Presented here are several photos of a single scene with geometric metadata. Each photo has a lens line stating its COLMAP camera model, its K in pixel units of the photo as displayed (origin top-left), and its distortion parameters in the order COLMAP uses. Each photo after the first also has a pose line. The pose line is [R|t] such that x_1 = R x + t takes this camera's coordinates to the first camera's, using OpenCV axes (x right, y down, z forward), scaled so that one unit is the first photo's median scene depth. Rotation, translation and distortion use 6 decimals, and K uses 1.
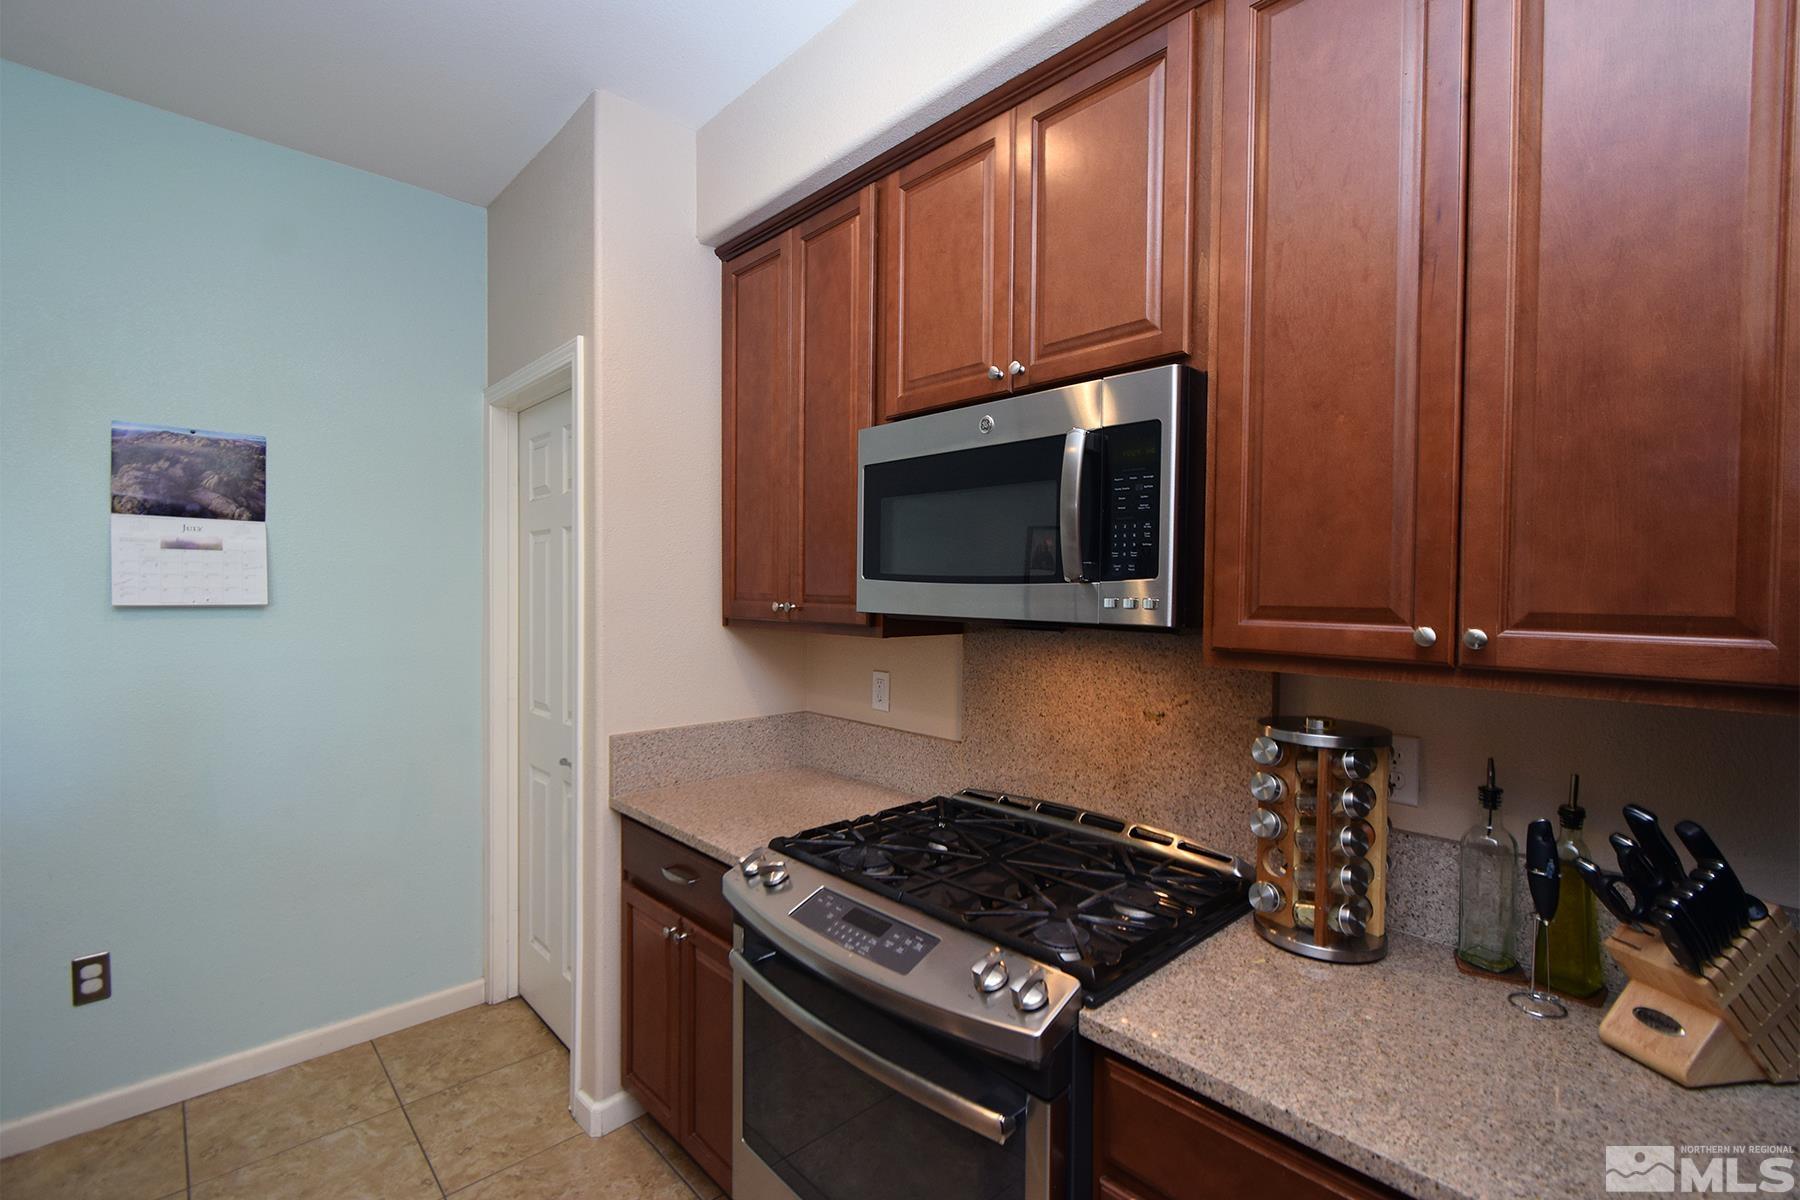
lens RADIAL K [[791.5, 0, 900.0], [0, 791.5, 600.0], [0, 0, 1]] dist [0.000538, 0.000401]
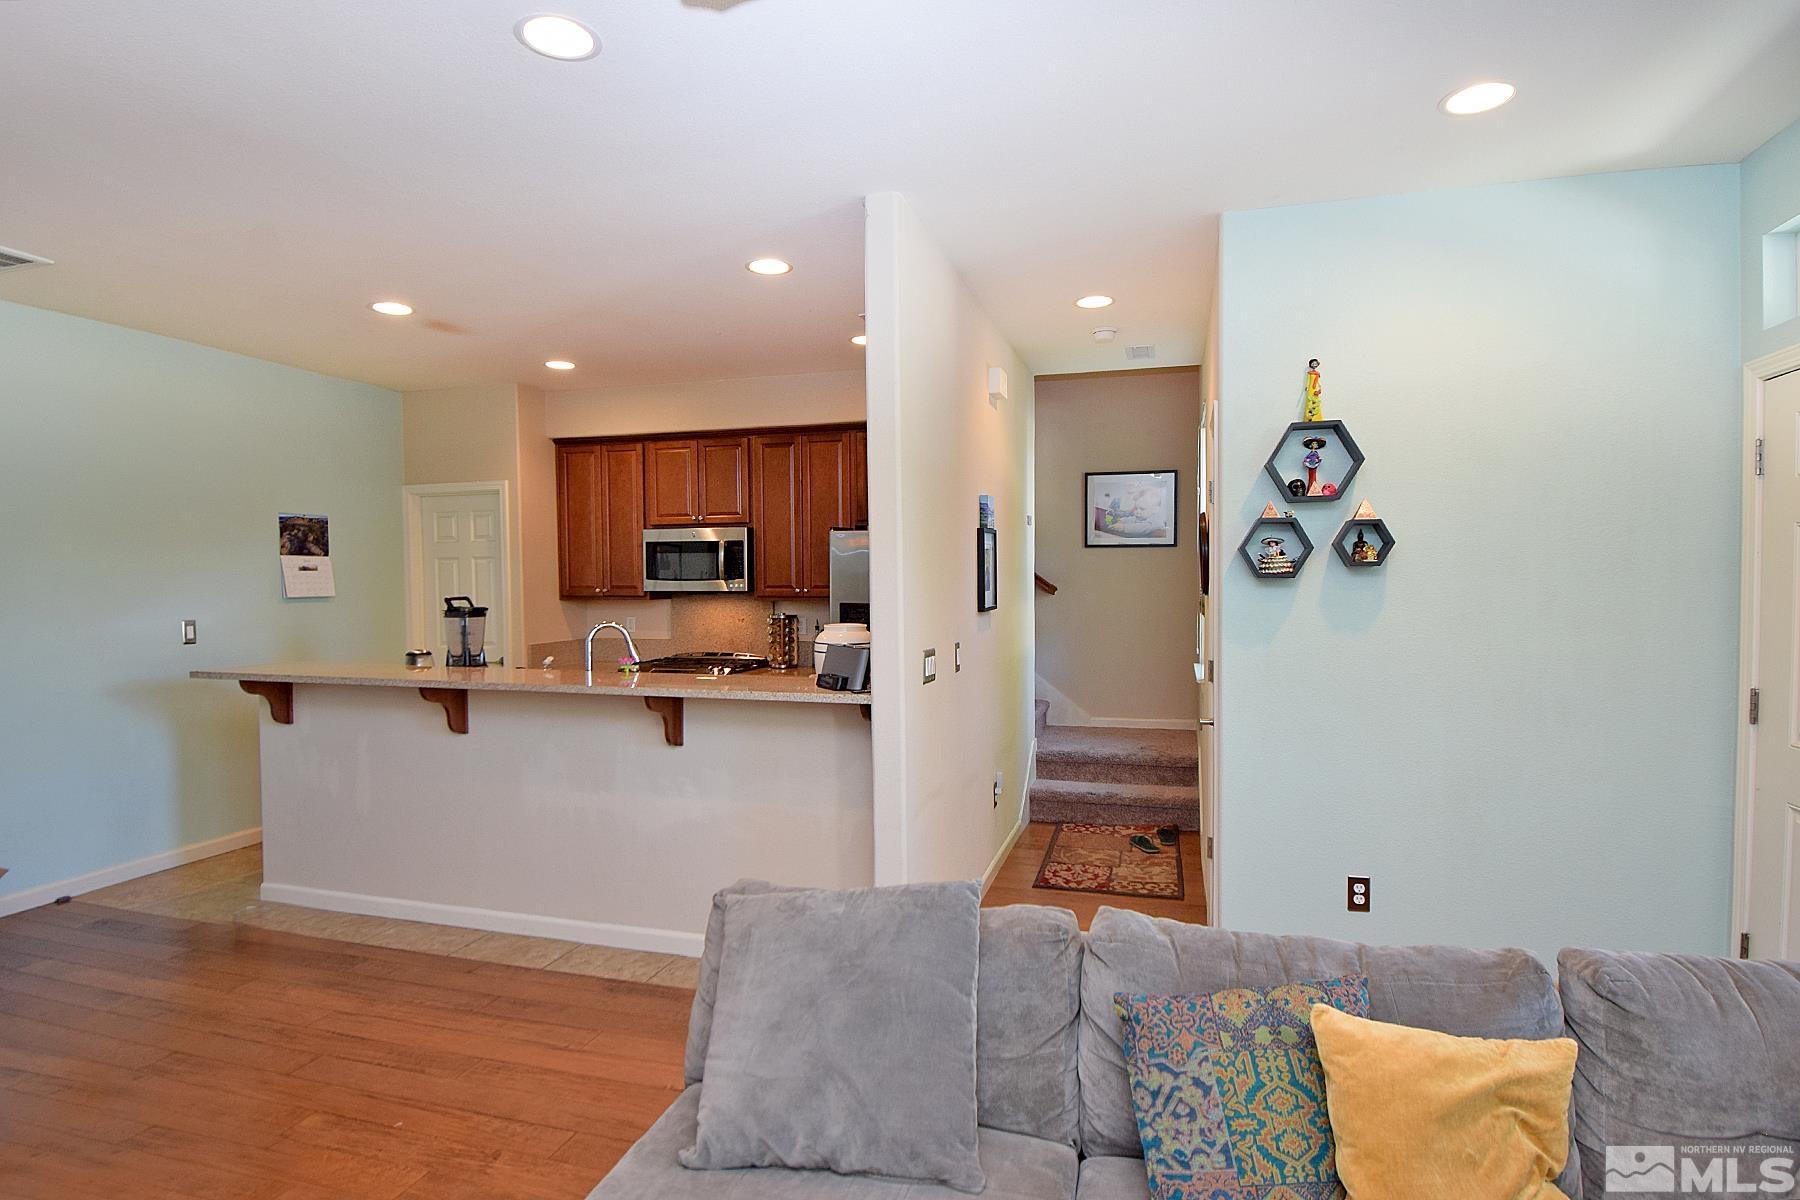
lens RADIAL K [[882.6, 0, 900.0], [0, 882.6, 600.0], [0, 0, 1]] dist [0.000669, 0.000006]
pose [[0.861272, -0.026129, 0.507472, -0.900939], [0.024144, 0.999653, 0.010493, 0.037041], [-0.507570, 0.003215, 0.861604, -2.324859]]
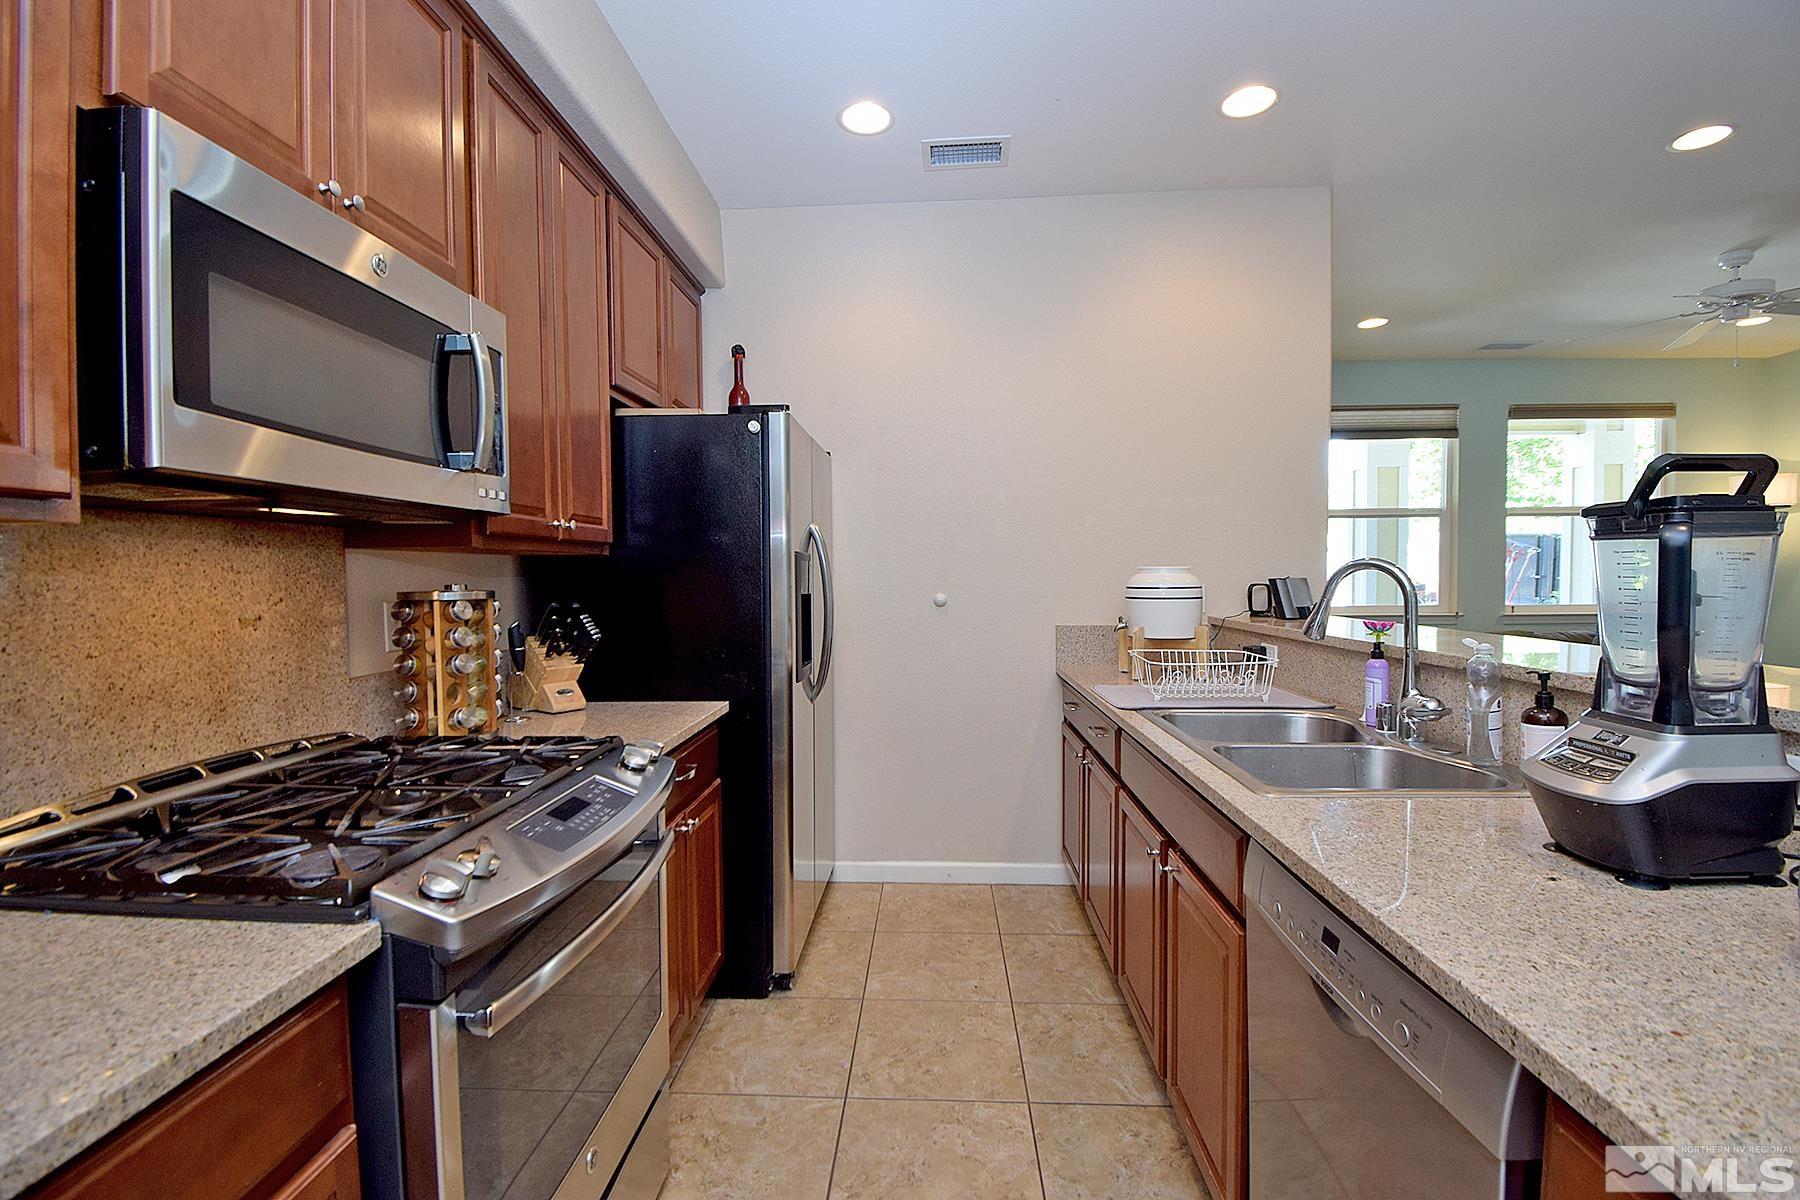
lens RADIAL K [[808.6, 0, 900.0], [0, 808.6, 600.0], [0, 0, 1]] dist [0.019827, -0.027043]
pose [[-0.694486, -0.029073, 0.718918, -0.752132], [0.012952, 0.998516, 0.052891, 0.078521], [-0.719389, 0.046044, -0.693079, 1.016371]]
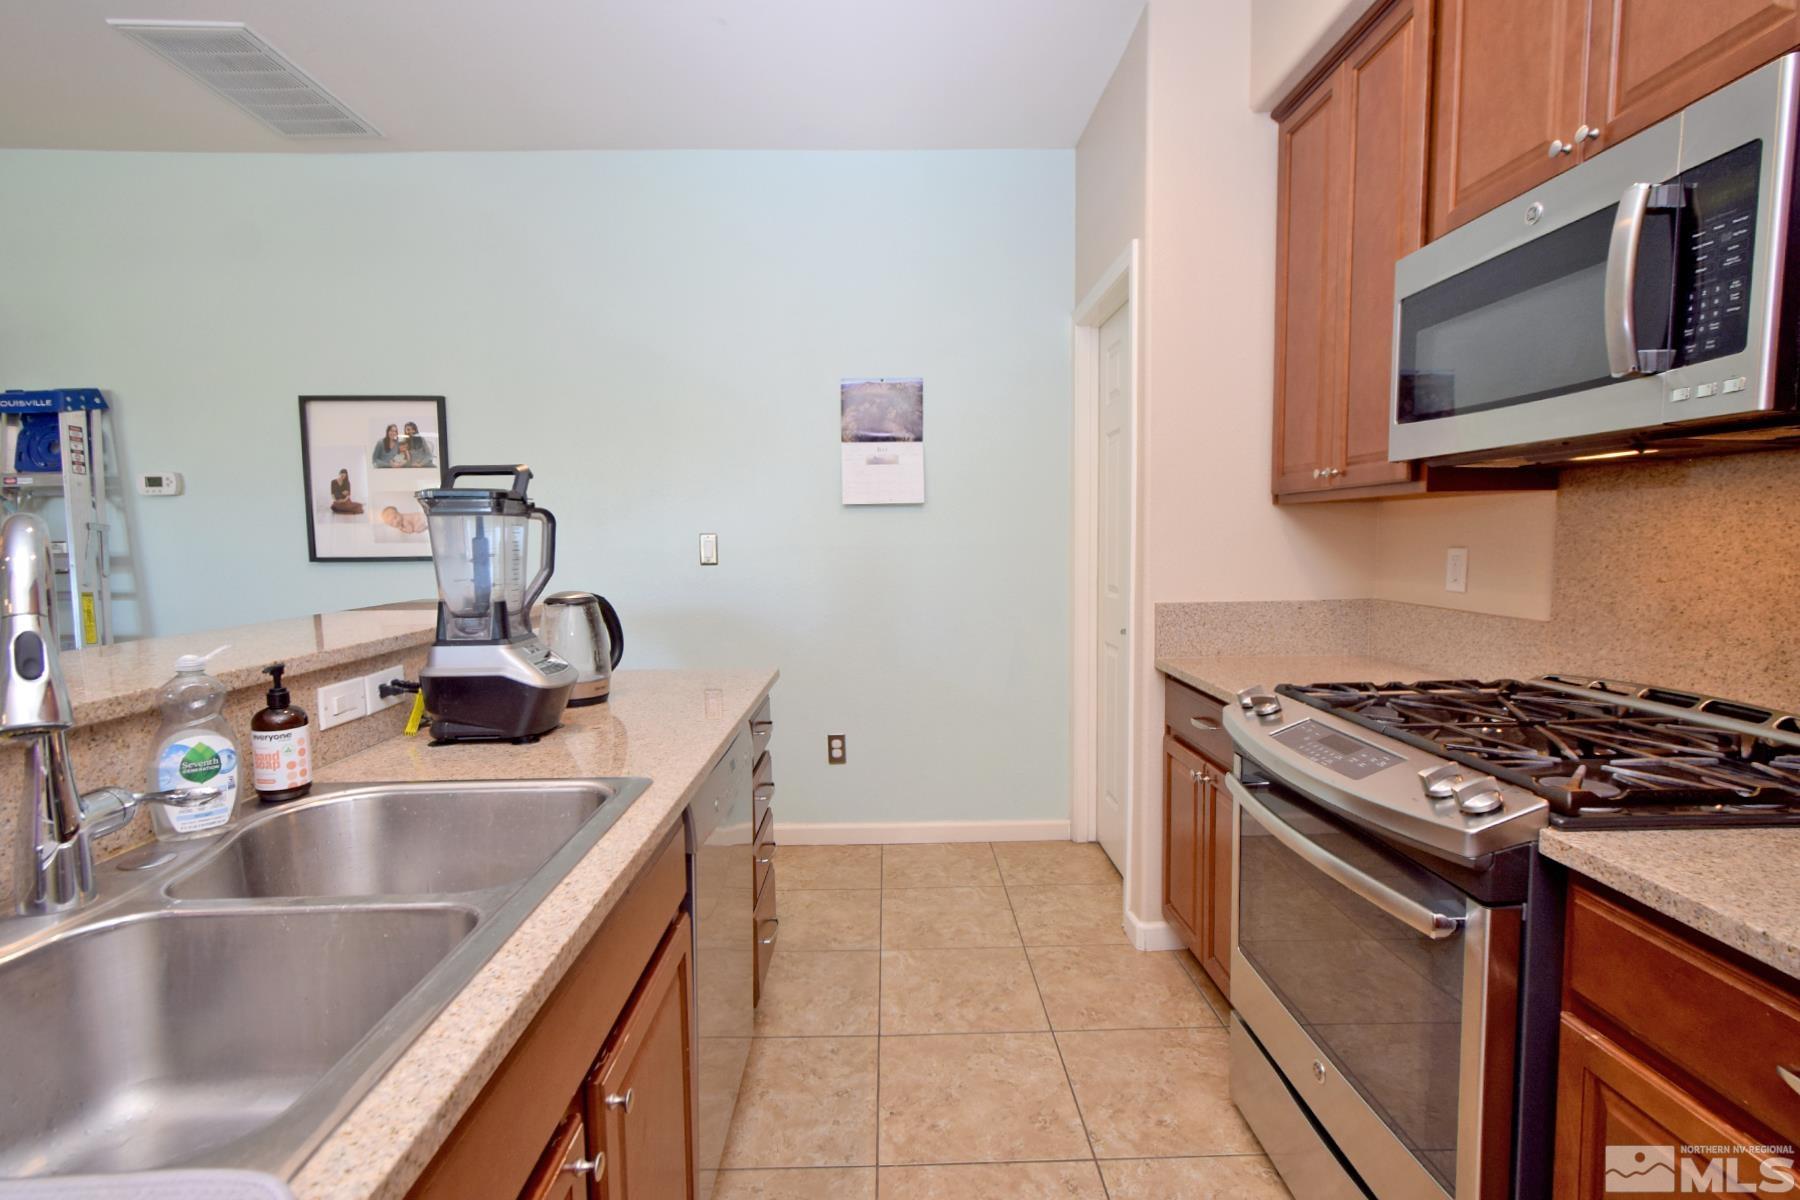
lens RADIAL K [[843.3, 0, 900.0], [0, 843.3, 600.0], [0, 0, 1]] dist [0.001236, 0.000528]
pose [[0.737397, 0.033305, -0.674638, 0.196069], [0.010385, 0.998107, 0.060624, 0.110294], [0.675380, -0.051710, 0.735655, -0.126435]]
